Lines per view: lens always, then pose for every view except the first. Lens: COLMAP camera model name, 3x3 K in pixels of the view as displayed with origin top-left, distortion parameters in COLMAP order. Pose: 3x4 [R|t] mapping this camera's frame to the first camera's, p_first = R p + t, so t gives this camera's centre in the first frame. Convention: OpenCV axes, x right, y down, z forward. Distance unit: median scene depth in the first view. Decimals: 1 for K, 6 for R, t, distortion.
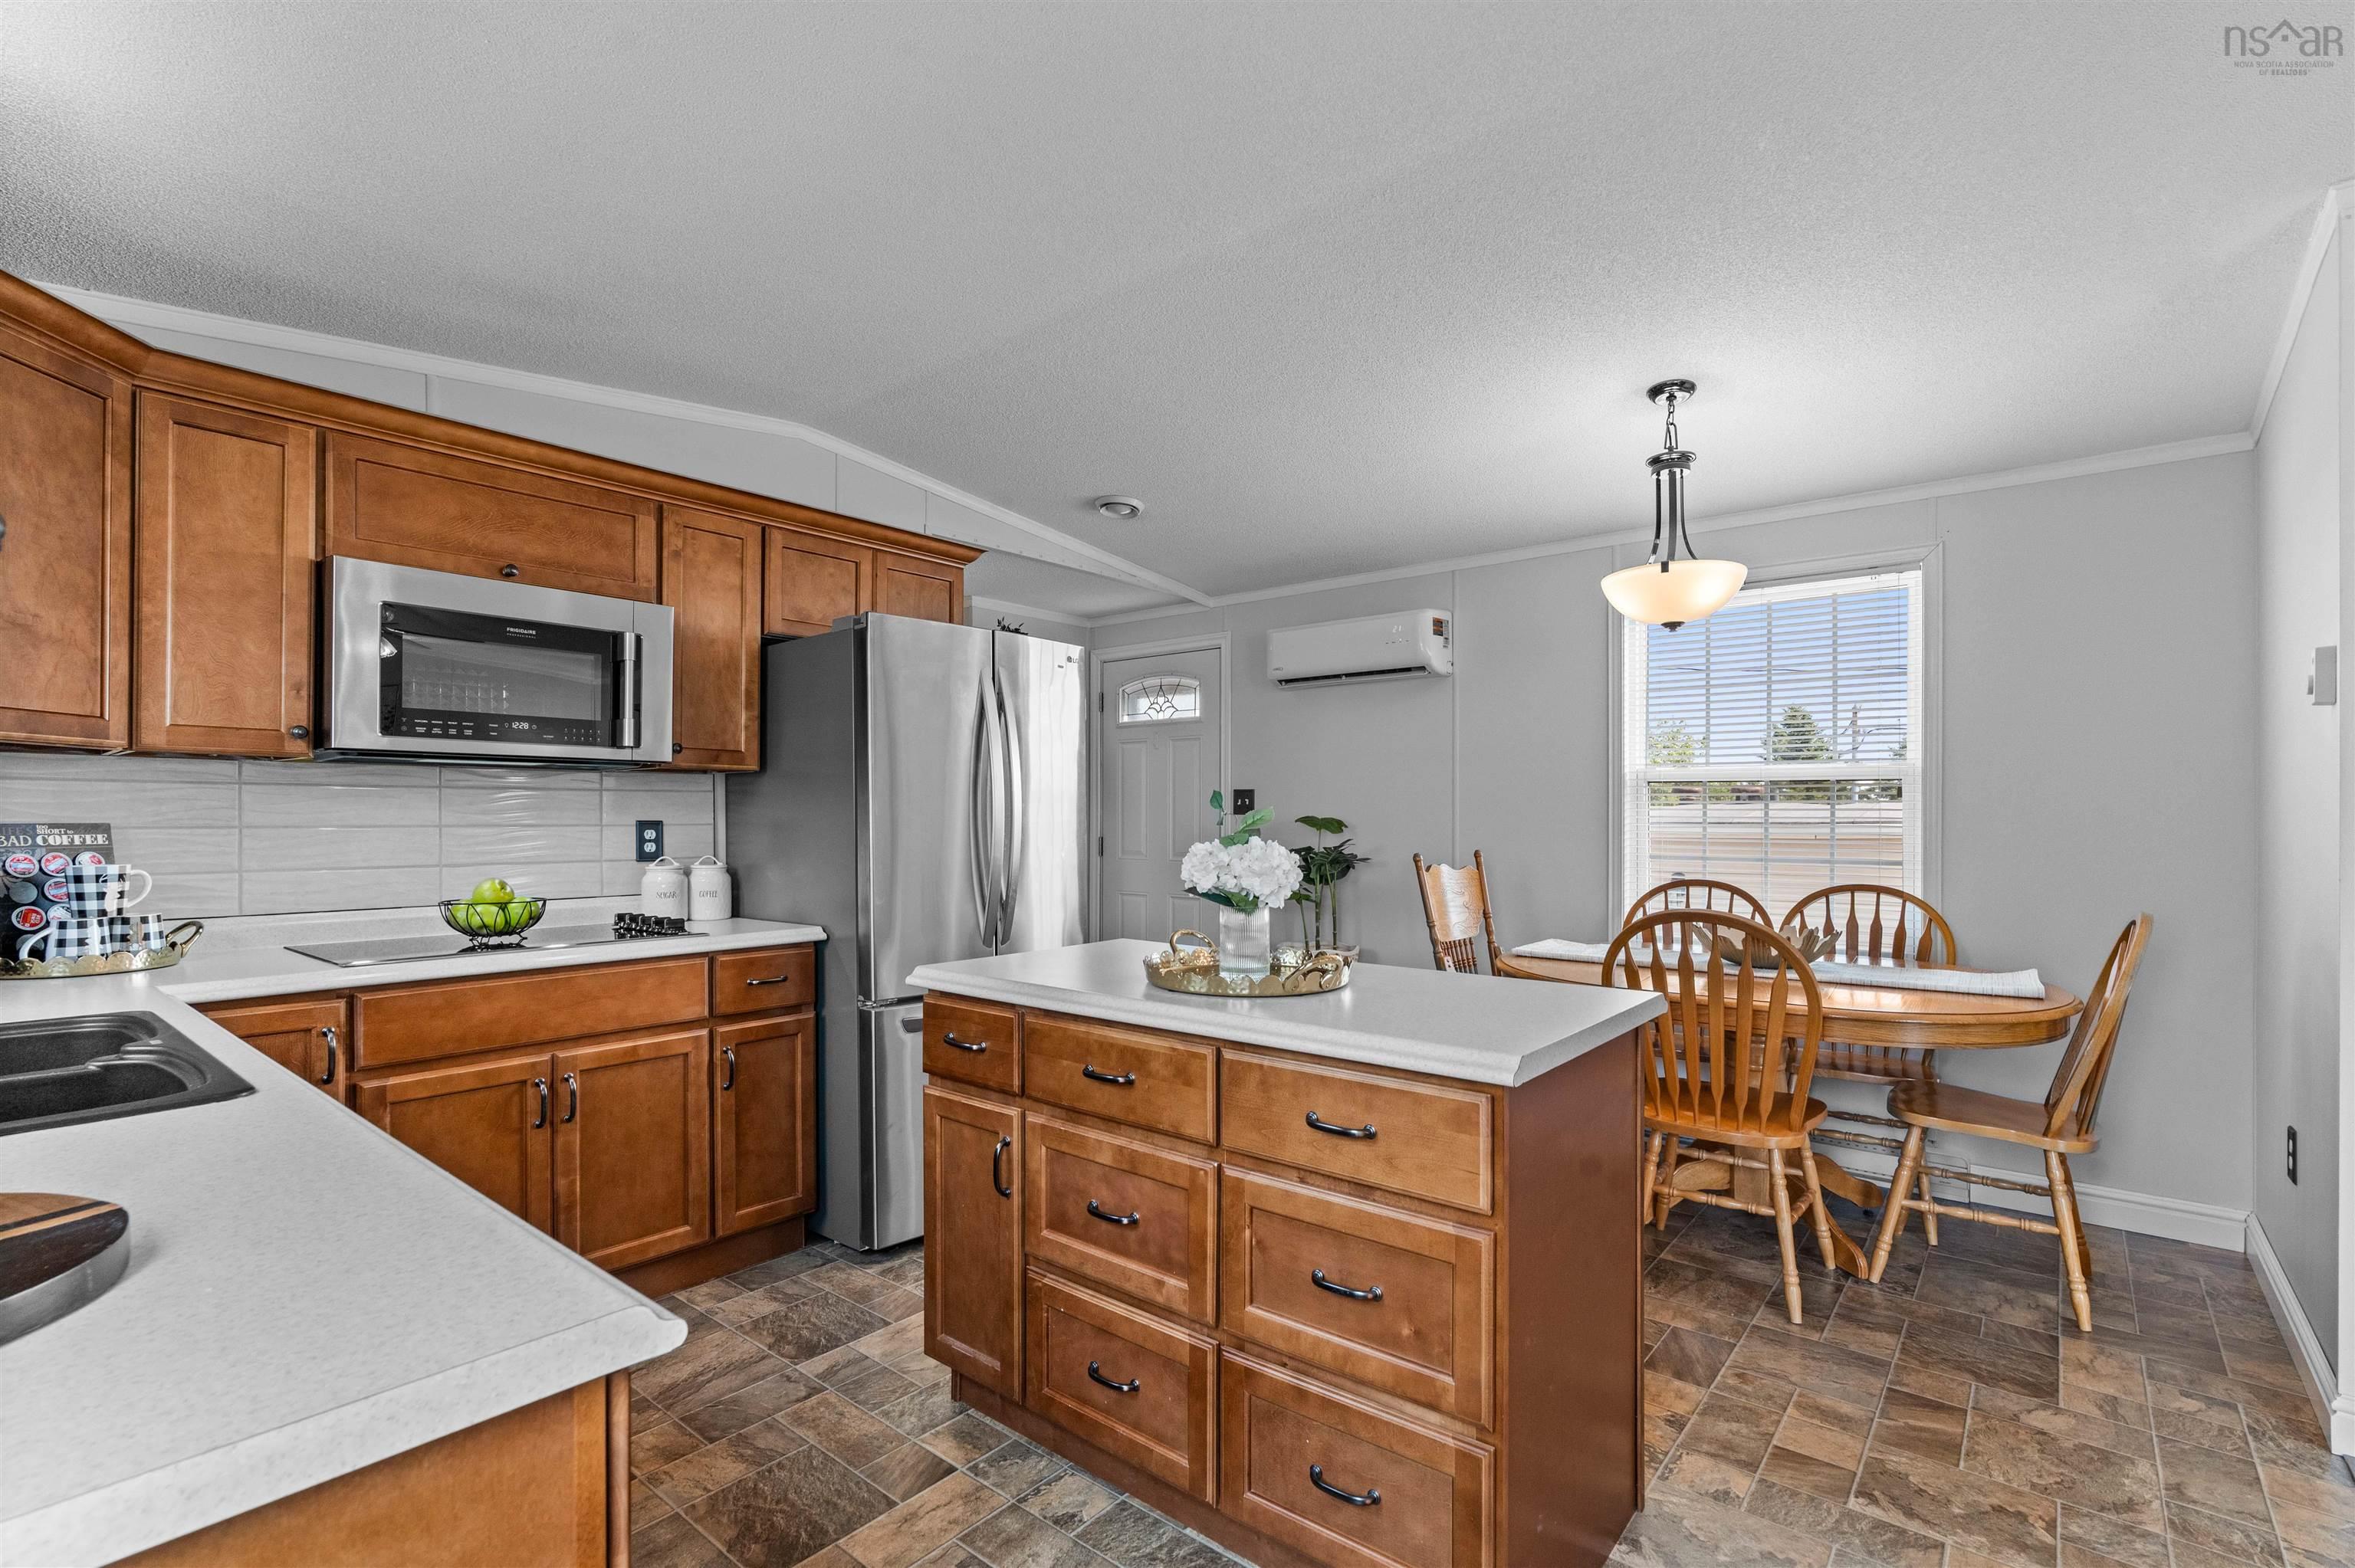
lens RADIAL K [[1076.3, 0, 1171.4], [0, 1076.3, 811.2], [0, 0, 1]] dist [-0.004721, -0.000193]
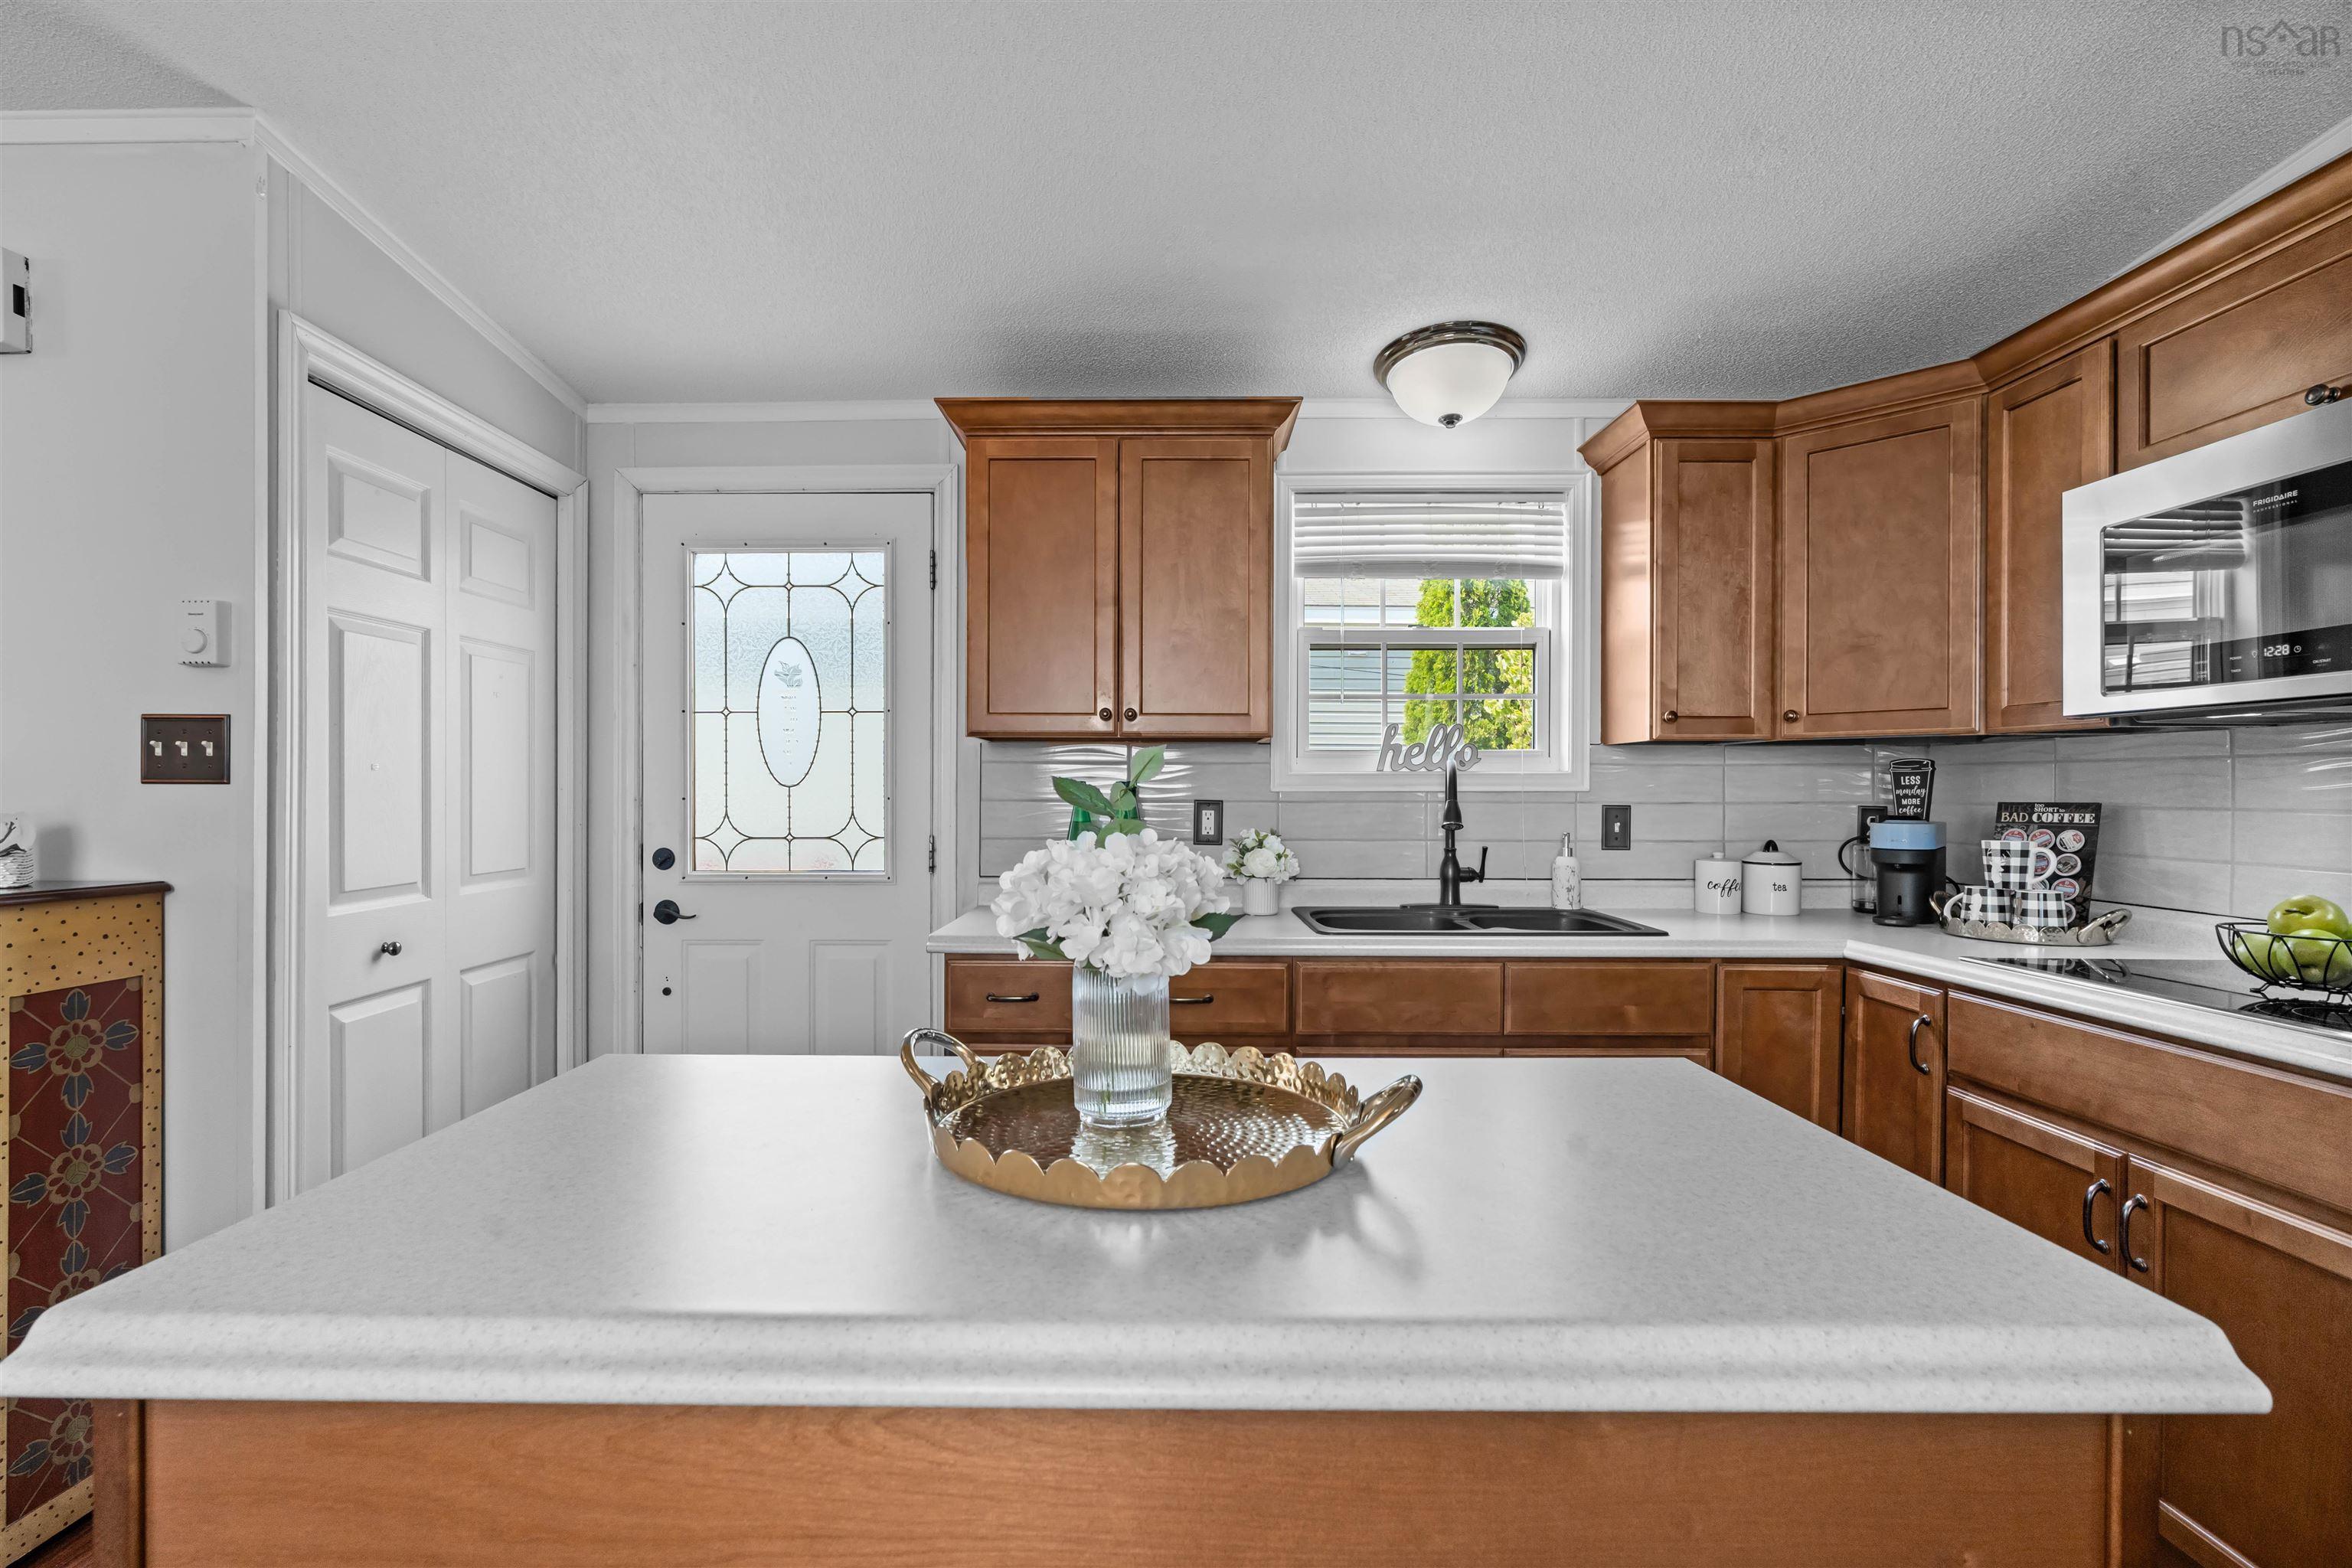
lens RADIAL K [[1051.8, 0, 1156.1], [0, 1051.8, 795.9], [0, 0, 1]] dist [-0.007525, 0.001065]
pose [[-0.772132, 0.000396, -0.635462, 0.301406], [-0.000300, 0.999999, 0.000988, 0.003660], [0.635462, 0.000953, -0.772132, 1.132273]]
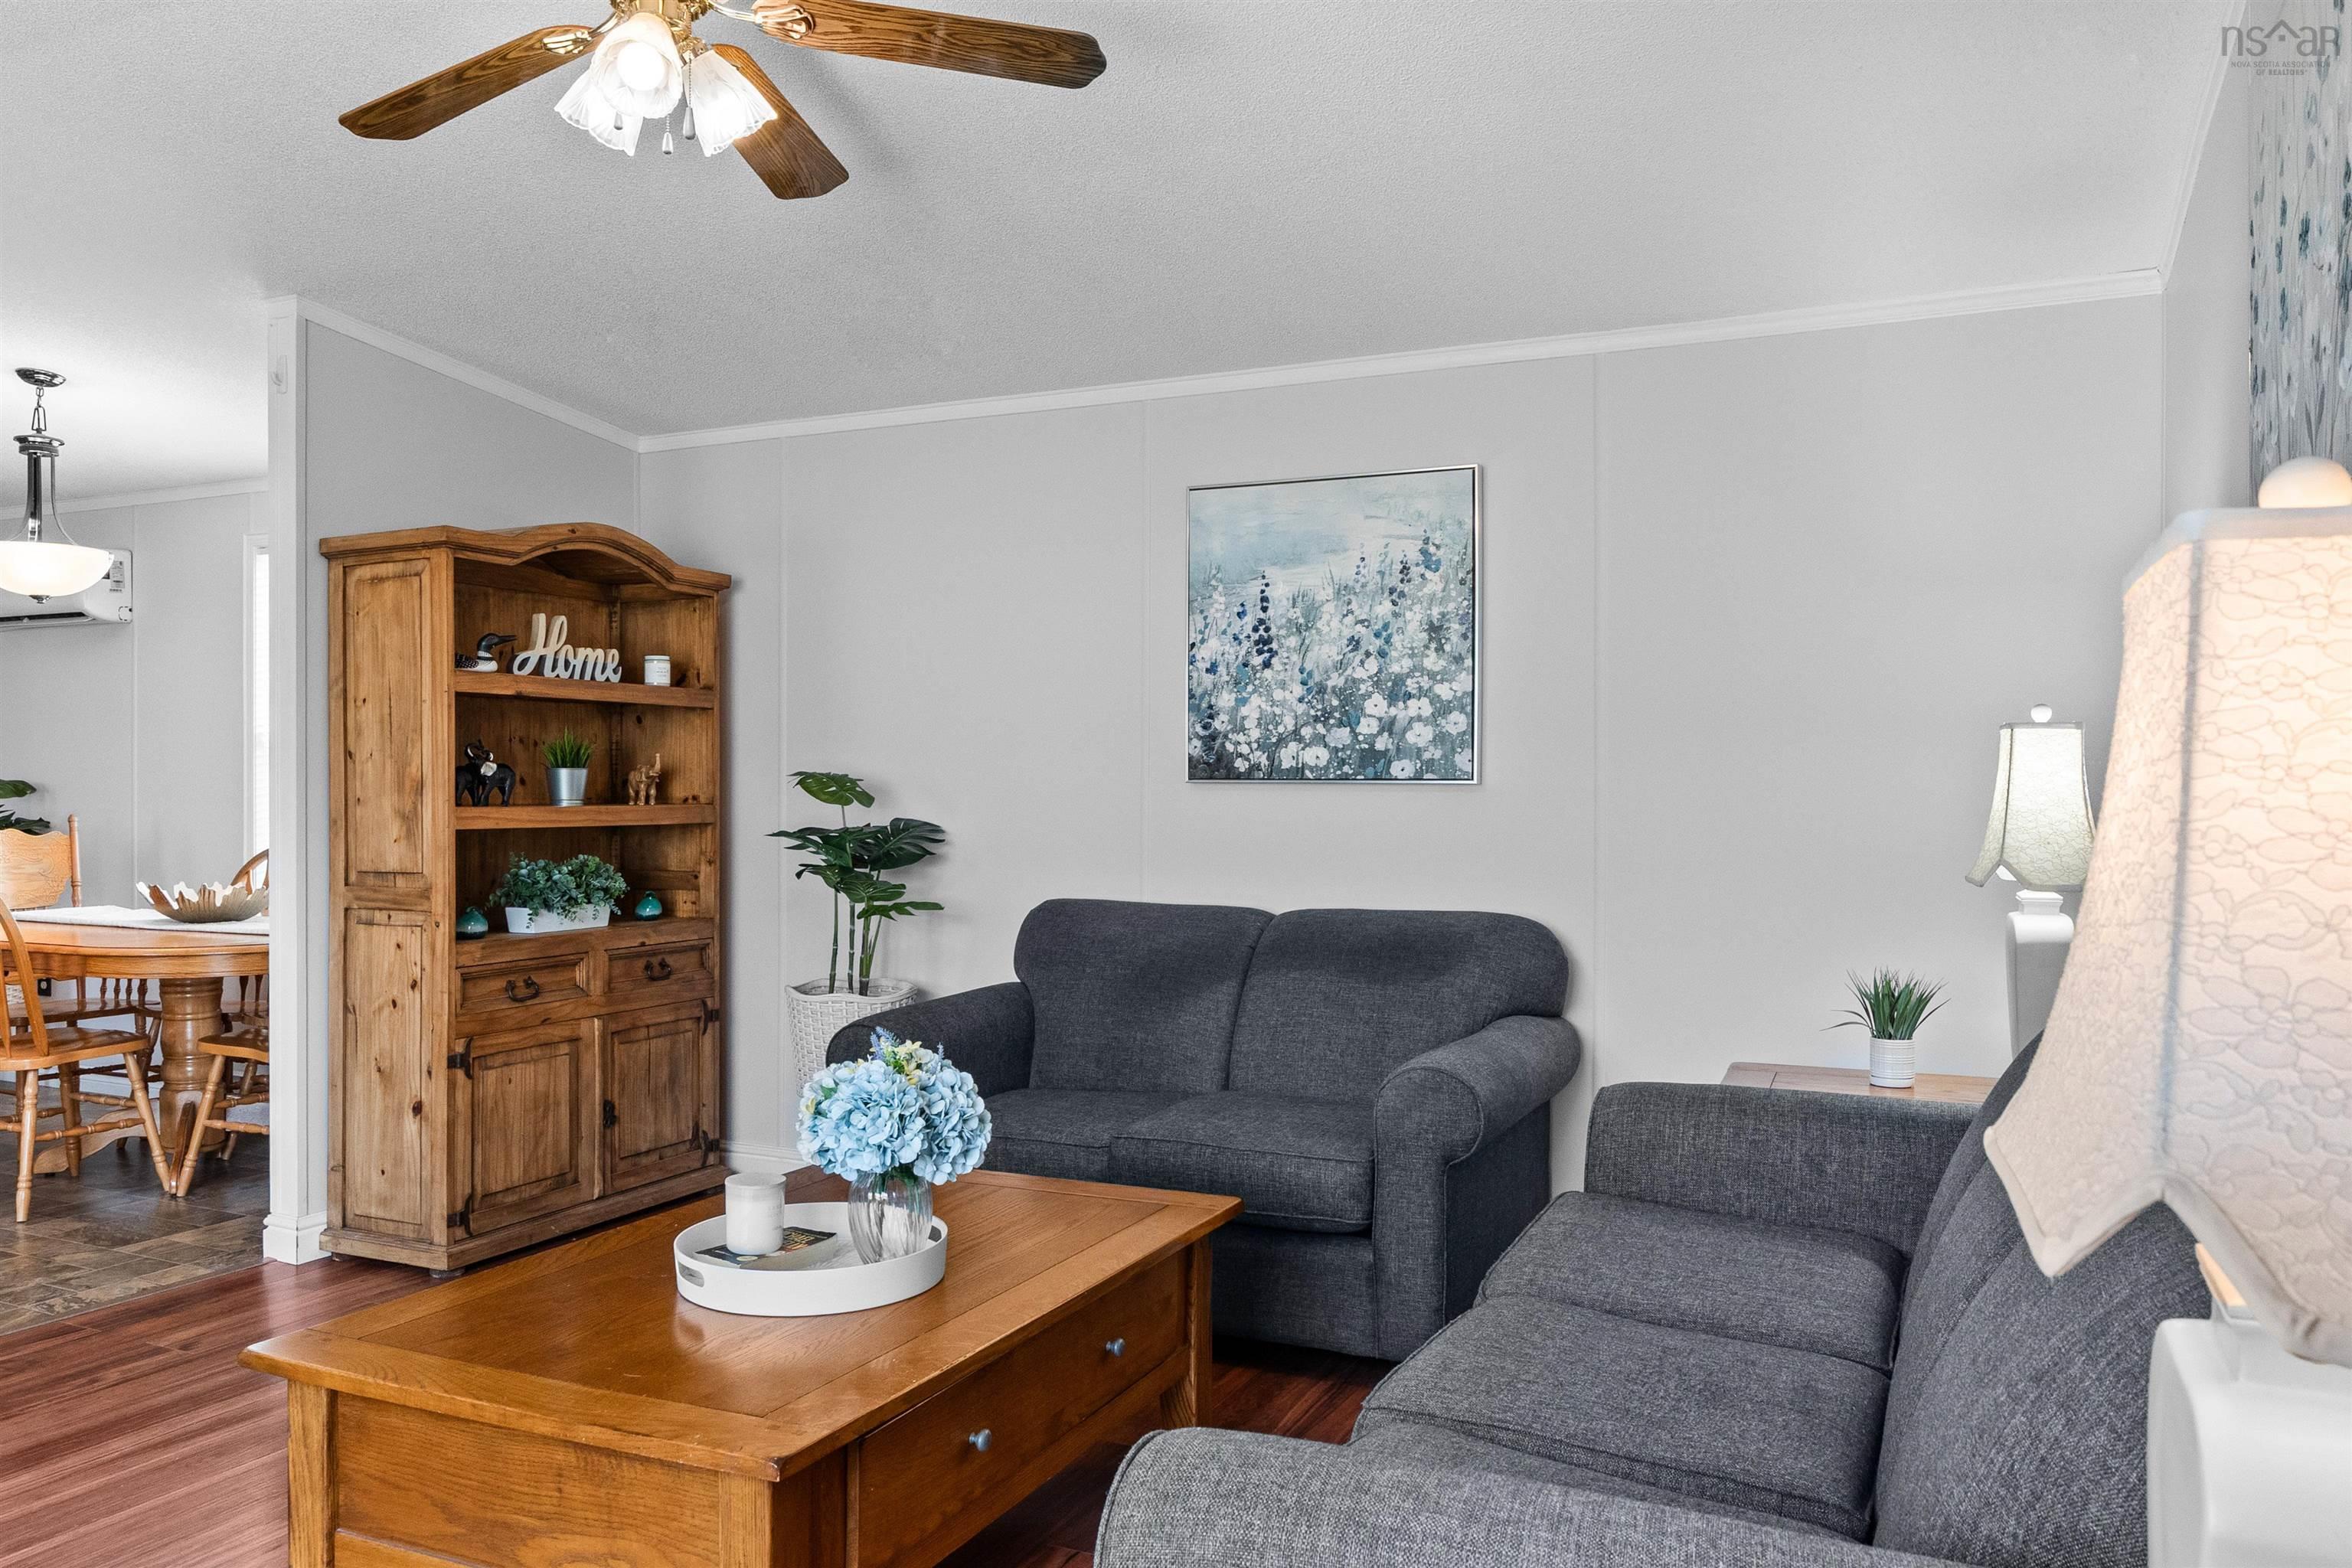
lens RADIAL K [[1729.5, 0, 1148.5], [0, 1729.5, 787.5], [0, 0, 1]] dist [-0.008599, 0.001079]
pose [[0.970810, 0.001397, 0.239846, 1.376627], [-0.002723, 0.999983, 0.005196, 0.003889], [-0.239834, -0.005697, 0.970797, -1.118037]]
